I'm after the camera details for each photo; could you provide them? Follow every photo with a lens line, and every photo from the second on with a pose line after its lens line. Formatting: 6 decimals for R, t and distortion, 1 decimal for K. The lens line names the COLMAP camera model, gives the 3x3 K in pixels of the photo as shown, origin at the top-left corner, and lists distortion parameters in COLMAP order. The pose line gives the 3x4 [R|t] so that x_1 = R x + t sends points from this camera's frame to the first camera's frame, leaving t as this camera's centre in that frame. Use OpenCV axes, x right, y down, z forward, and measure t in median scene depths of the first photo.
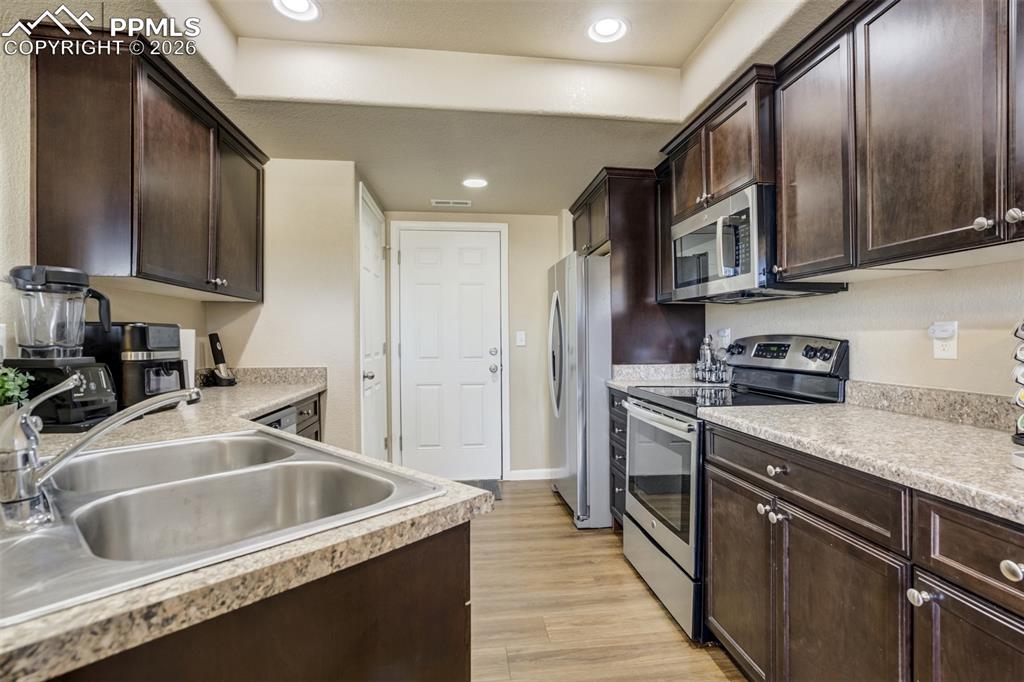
lens RADIAL K [[462.7, 0, 515.4], [0, 462.7, 335.9], [0, 0, 1]] dist [-0.025907, 0.008952]
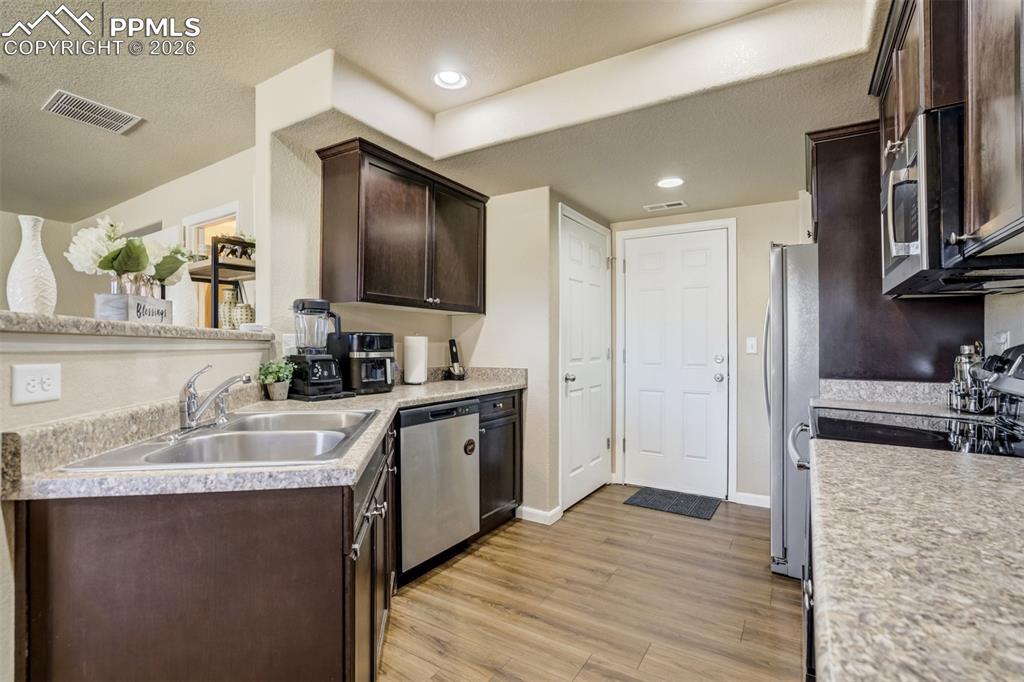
lens RADIAL K [[462.7, 0, 557.0], [0, 462.7, 344.6], [0, 0, 1]] dist [-0.025907, 0.008952]
pose [[0.804573, 0.006739, -0.593815, 0.375565], [-0.003120, 0.999970, 0.007121, -0.001331], [0.593846, -0.003877, 0.804570, 0.113980]]
